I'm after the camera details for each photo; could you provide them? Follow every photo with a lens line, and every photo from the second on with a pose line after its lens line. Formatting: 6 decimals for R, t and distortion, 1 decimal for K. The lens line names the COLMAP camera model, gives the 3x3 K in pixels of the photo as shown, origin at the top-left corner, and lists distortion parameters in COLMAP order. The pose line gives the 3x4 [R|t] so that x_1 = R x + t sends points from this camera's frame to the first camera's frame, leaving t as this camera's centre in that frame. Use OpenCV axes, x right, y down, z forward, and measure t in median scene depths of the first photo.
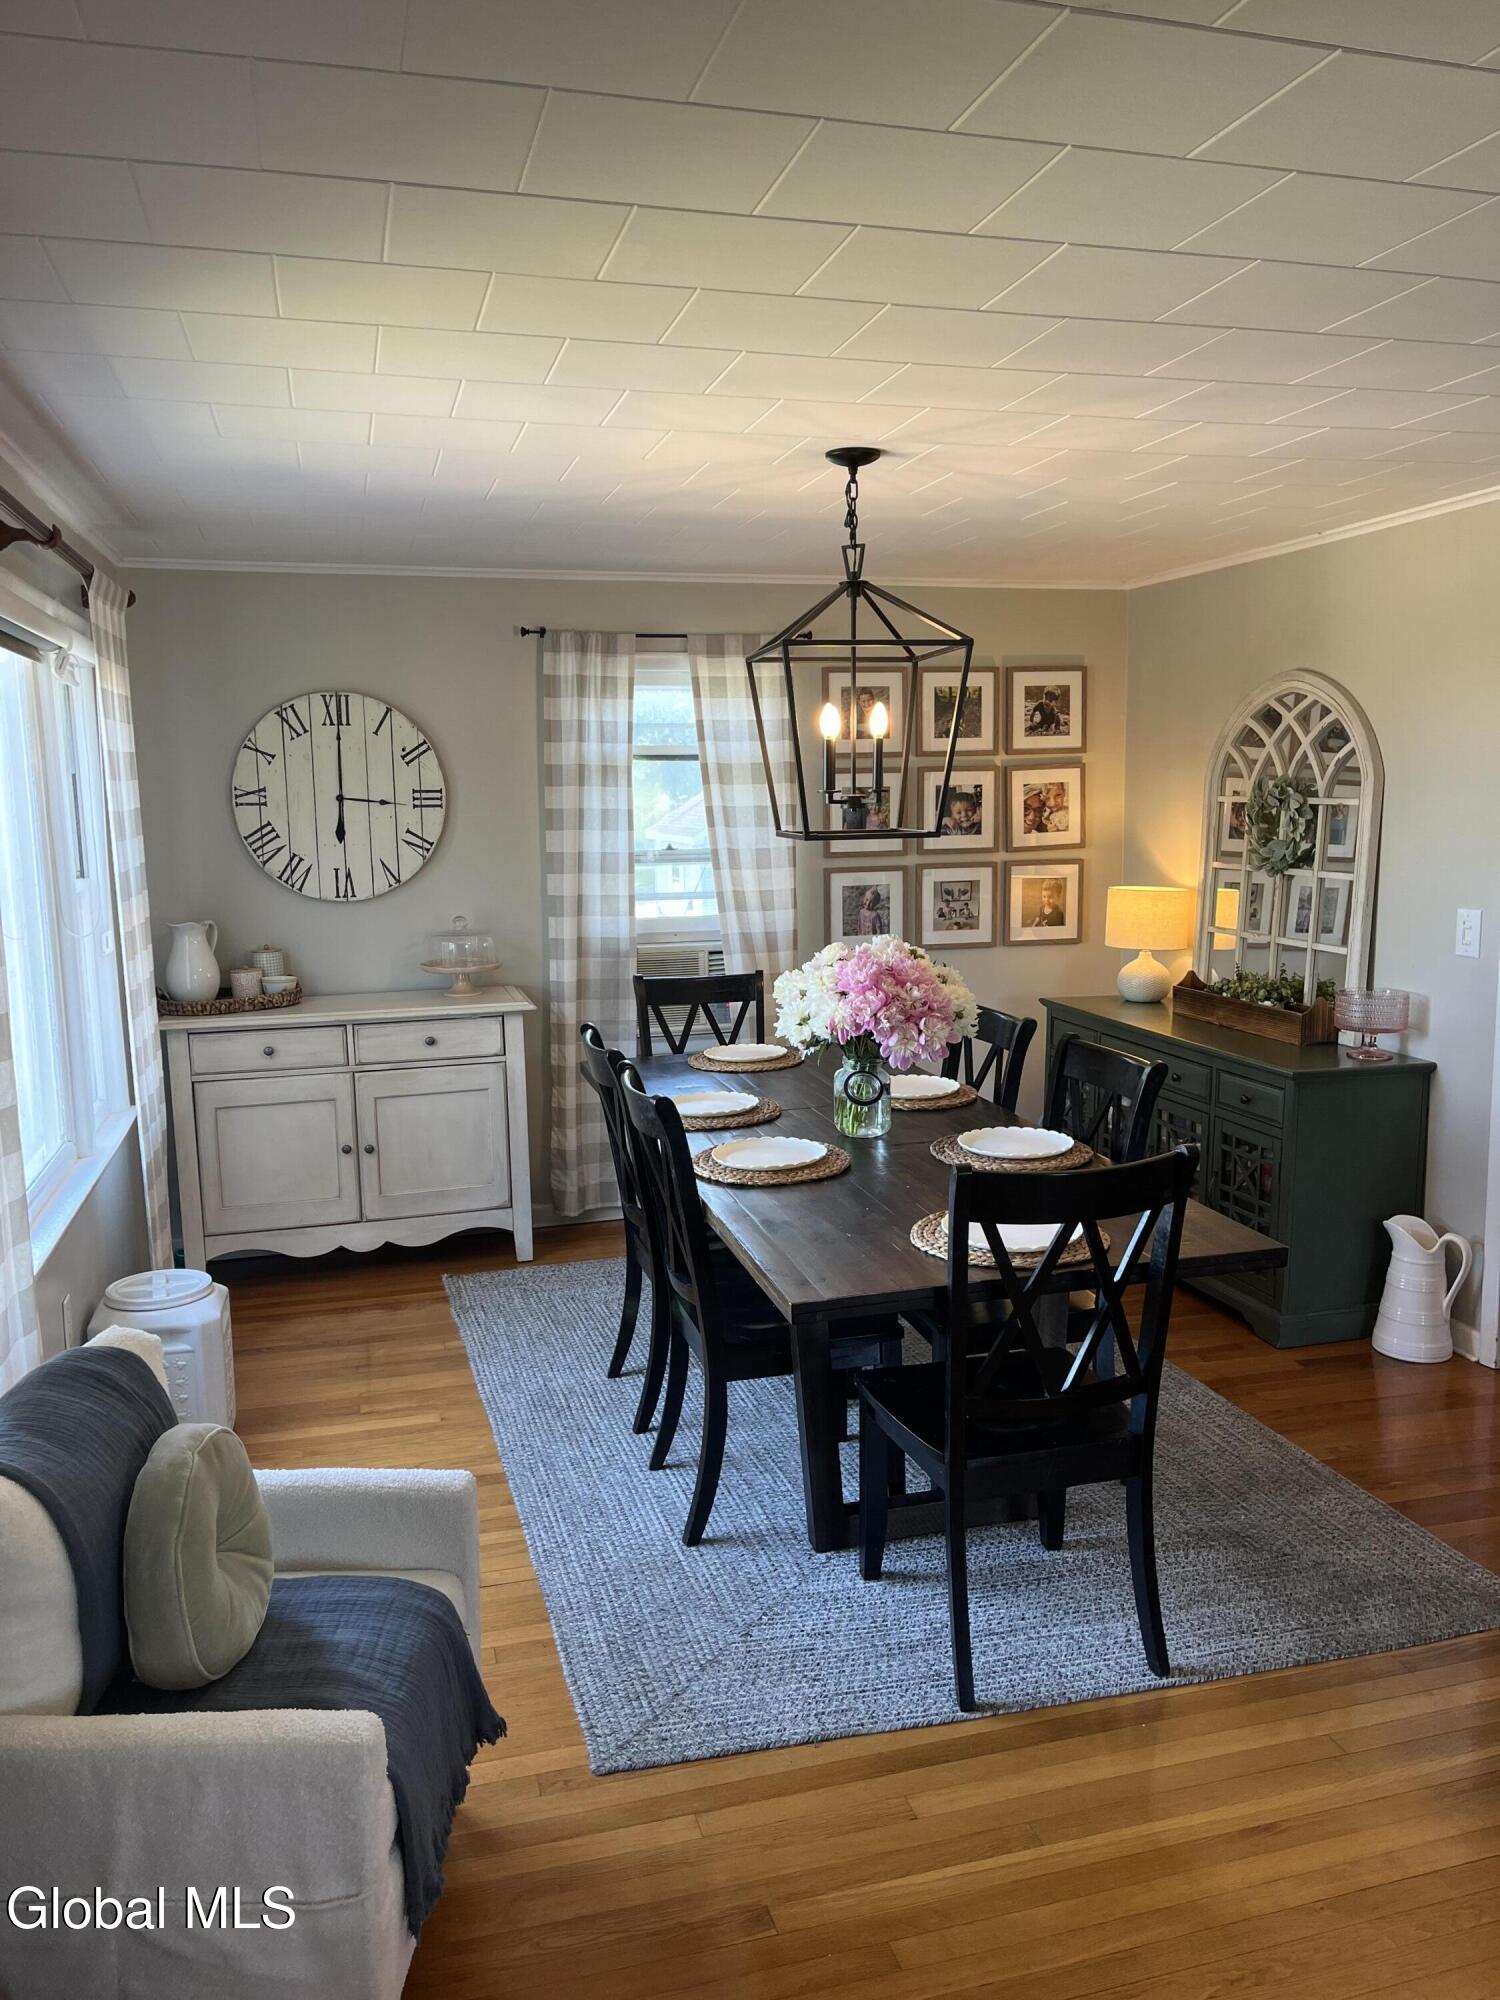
lens RADIAL K [[1525.4, 0, 758.3], [0, 1525.4, 1006.7], [0, 0, 1]] dist [0.085535, 0.000411]
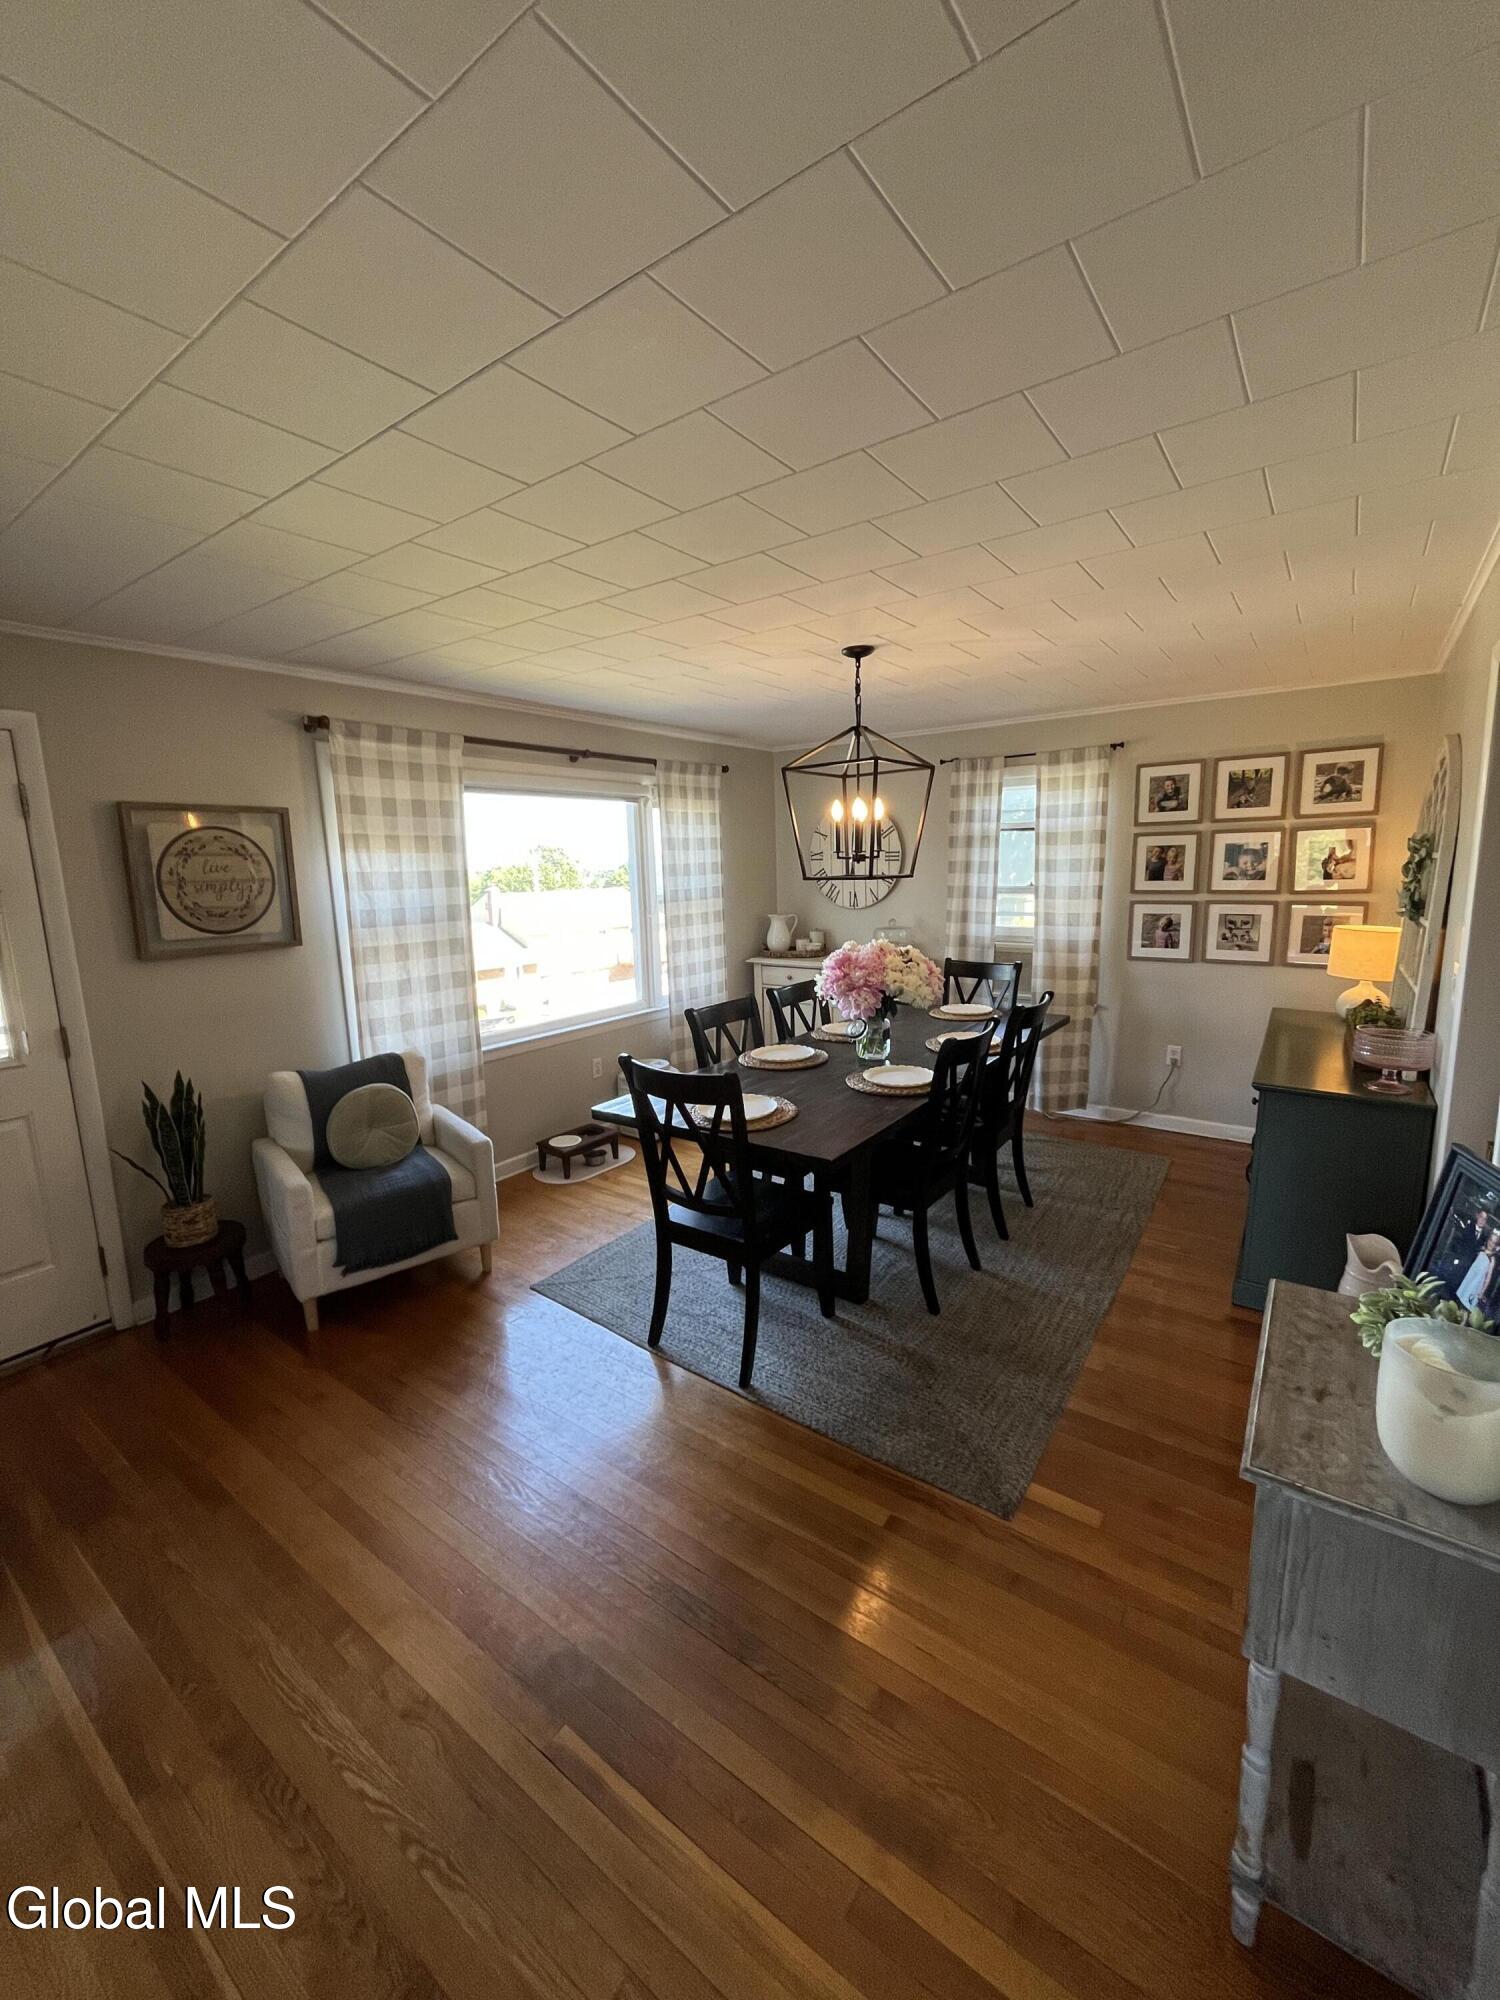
lens RADIAL K [[805.0, 0, 738.2], [0, 805.0, 992.8], [0, 0, 1]] dist [0.000547, 0.000040]
pose [[0.618482, 0.126403, -0.775566, 0.447148], [-0.098749, 0.991655, 0.082874, -0.030782], [0.779570, 0.025330, 0.625803, 0.226805]]
